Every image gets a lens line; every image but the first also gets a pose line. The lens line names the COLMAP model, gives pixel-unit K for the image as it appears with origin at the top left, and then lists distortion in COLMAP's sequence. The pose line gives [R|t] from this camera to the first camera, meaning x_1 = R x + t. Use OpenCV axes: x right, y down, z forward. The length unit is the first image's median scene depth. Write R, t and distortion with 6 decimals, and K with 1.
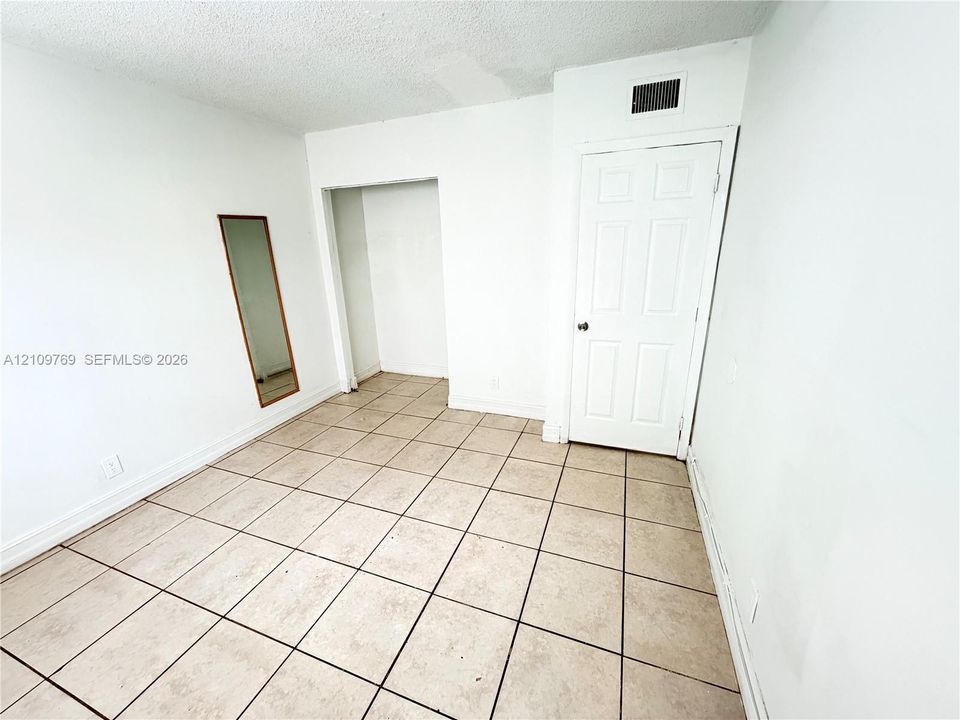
lens RADIAL K [[381.1, 0, 477.2], [0, 381.1, 361.4], [0, 0, 1]] dist [0.000131, -0.000196]
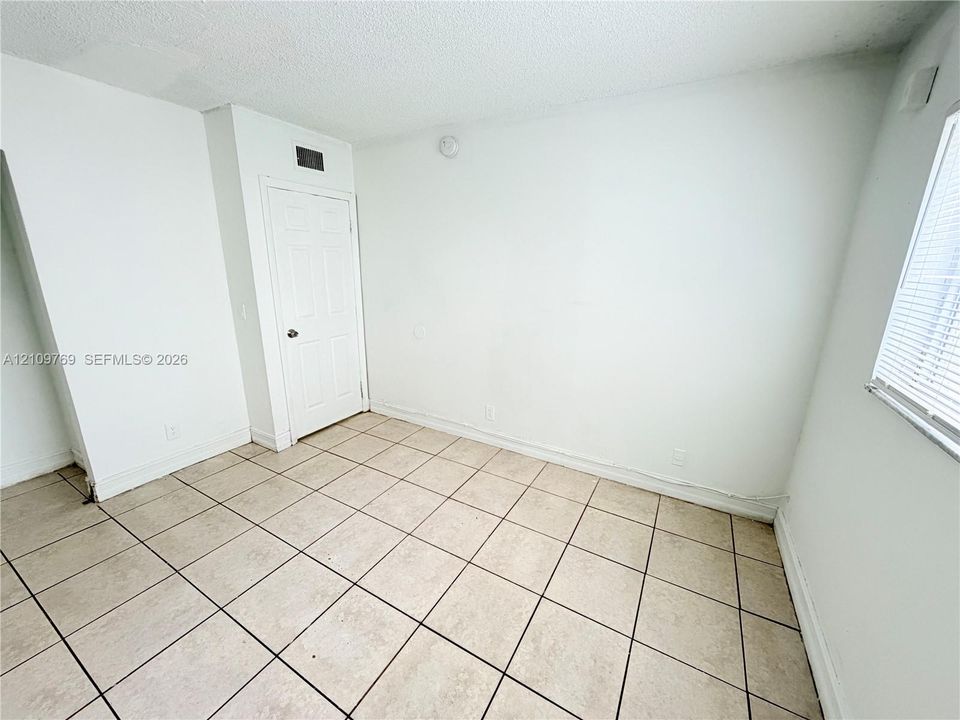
lens RADIAL K [[381.1, 0, 477.2], [0, 381.1, 361.4], [0, 0, 1]] dist [0.000131, -0.000196]
pose [[0.159295, -0.224784, 0.961300, -0.745518], [0.276391, 0.944948, 0.175160, -0.058885], [-0.947752, 0.237793, 0.212653, 0.242652]]
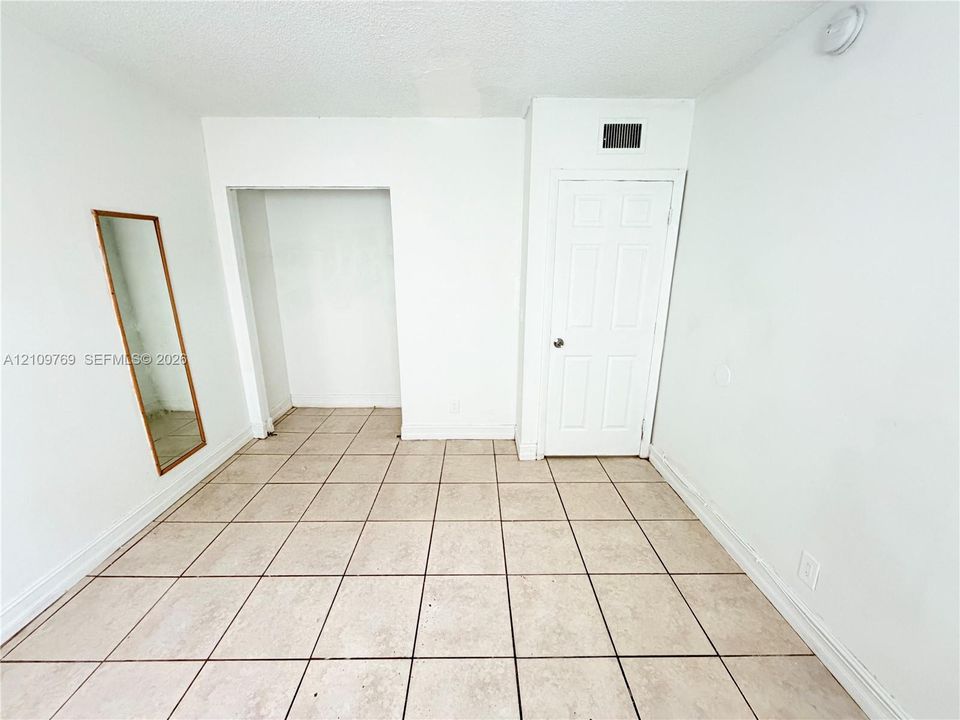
lens RADIAL K [[381.1, 0, 477.2], [0, 381.1, 361.4], [0, 0, 1]] dist [0.000131, -0.000196]
pose [[0.931511, -0.065473, 0.357772, -0.296957], [0.081438, 0.996235, -0.029721, -0.029320], [-0.354479, 0.056821, 0.933336, 0.114682]]
